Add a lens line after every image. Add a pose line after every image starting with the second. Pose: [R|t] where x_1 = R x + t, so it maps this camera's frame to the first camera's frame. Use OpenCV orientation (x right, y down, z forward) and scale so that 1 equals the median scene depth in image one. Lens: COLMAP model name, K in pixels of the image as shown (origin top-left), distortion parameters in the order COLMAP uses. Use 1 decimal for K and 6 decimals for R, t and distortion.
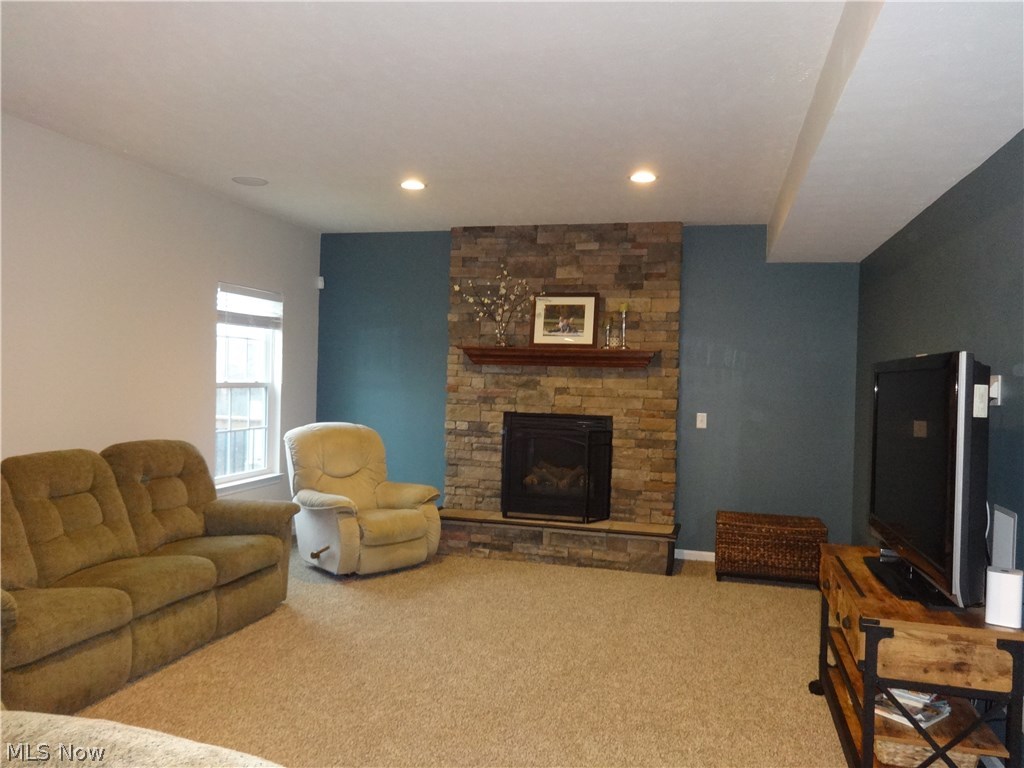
lens RADIAL K [[759.9, 0, 505.0], [0, 759.9, 390.9], [0, 0, 1]] dist [-0.002436, -0.002248]
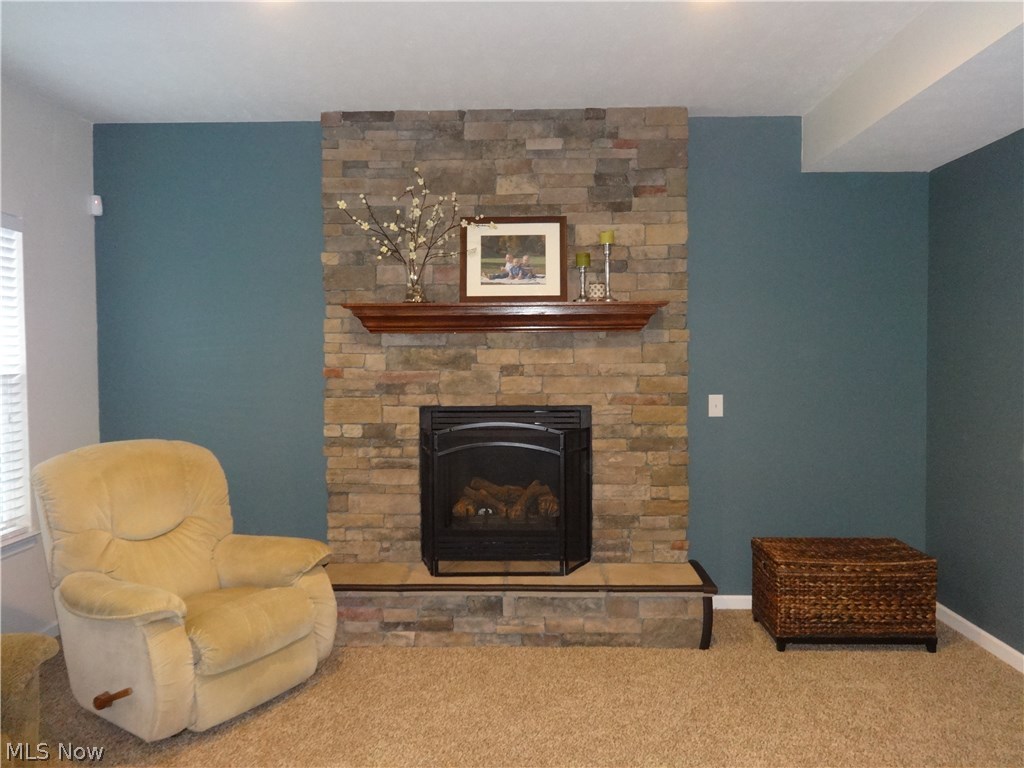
lens RADIAL K [[765.5, 0, 512.0], [0, 765.5, 384.0], [0, 0, 1]] dist [-0.004546, -0.011038]
pose [[0.970960, -0.042233, 0.235484, -0.080083], [0.037329, 0.998984, 0.025248, -0.004490], [-0.236311, -0.015725, 0.971550, 0.373951]]
